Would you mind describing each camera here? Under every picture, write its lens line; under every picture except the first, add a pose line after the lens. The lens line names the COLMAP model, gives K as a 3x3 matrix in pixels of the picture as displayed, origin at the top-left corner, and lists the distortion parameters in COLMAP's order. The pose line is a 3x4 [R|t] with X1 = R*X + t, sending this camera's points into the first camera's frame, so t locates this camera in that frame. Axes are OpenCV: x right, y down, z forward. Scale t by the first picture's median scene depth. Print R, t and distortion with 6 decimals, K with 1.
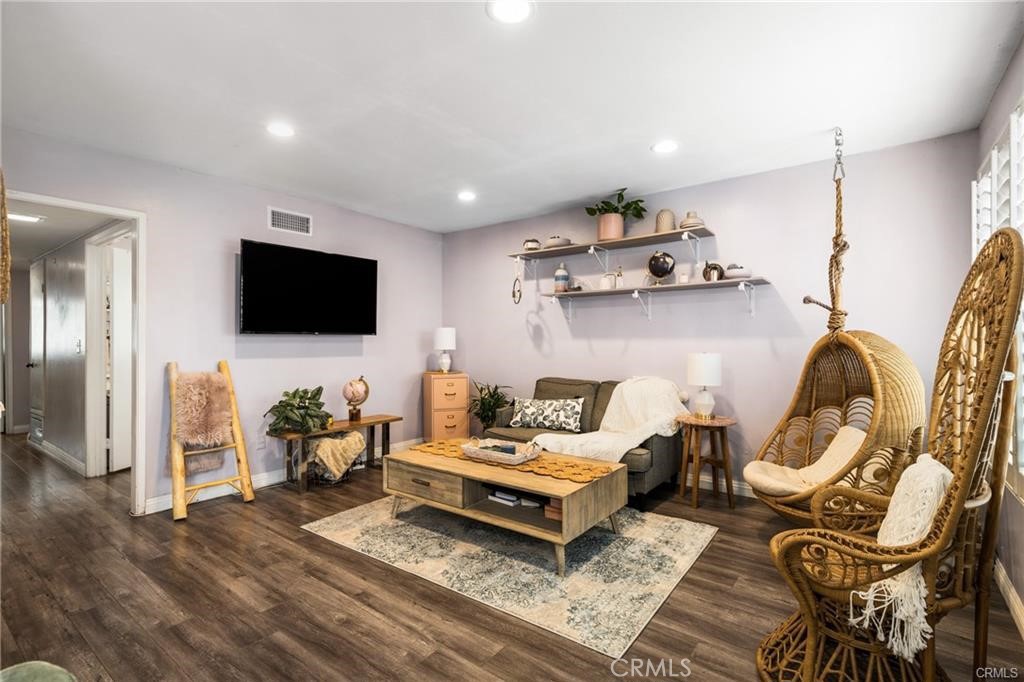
lens RADIAL K [[482.1, 0, 521.8], [0, 482.1, 339.2], [0, 0, 1]] dist [0.012334, 0.000034]
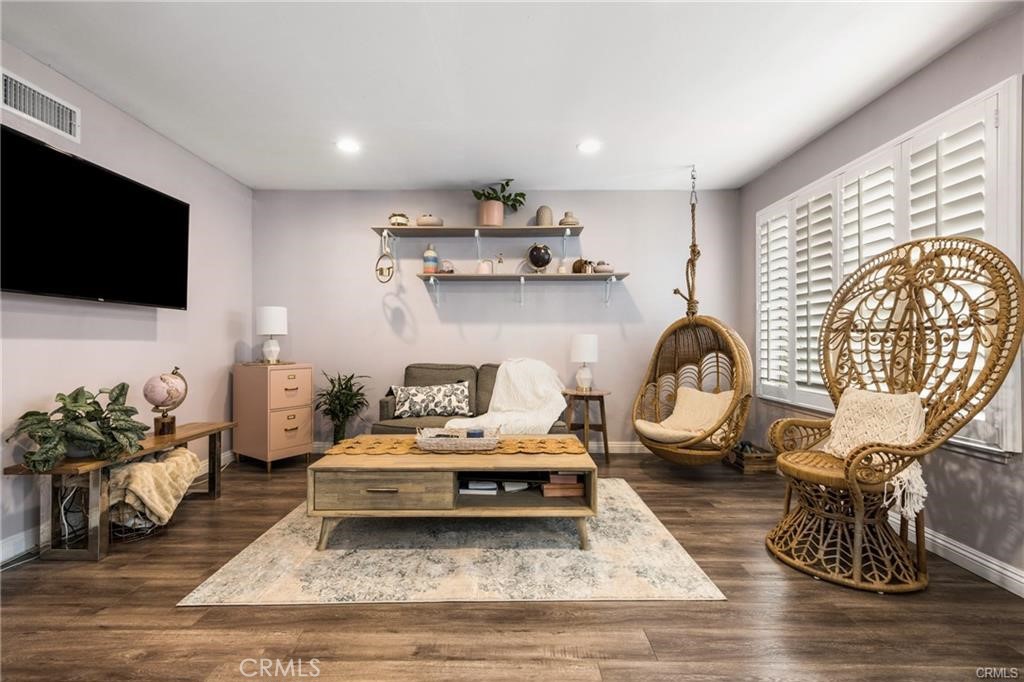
lens RADIAL K [[437.5, 0, 525.1], [0, 437.5, 339.2], [0, 0, 1]] dist [0.013177, 0.000292]
pose [[0.800706, 0.004956, 0.599038, -0.353018], [-0.002375, 0.999984, -0.005100, 0.043650], [-0.599053, 0.002661, 0.800705, 0.230934]]
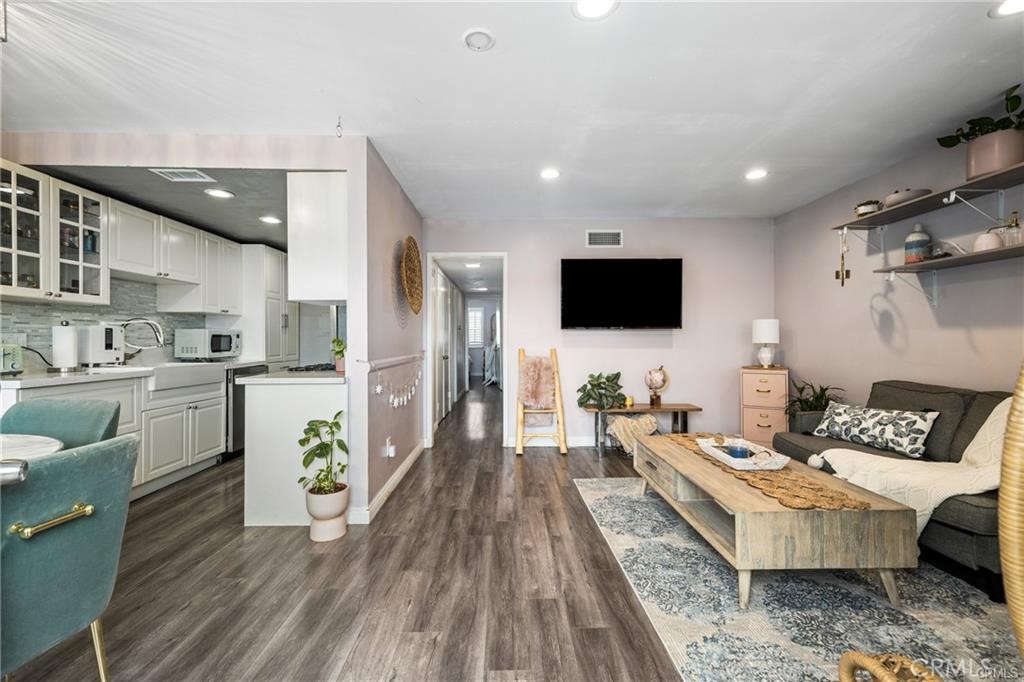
lens RADIAL K [[437.5, 0, 516.2], [0, 437.5, 336.4], [0, 0, 1]] dist [0.013177, 0.000292]
pose [[0.615633, -0.006189, -0.788008, 0.287048], [0.005499, 0.999979, -0.003557, 0.012251], [0.788014, -0.002143, 0.615654, 0.138905]]
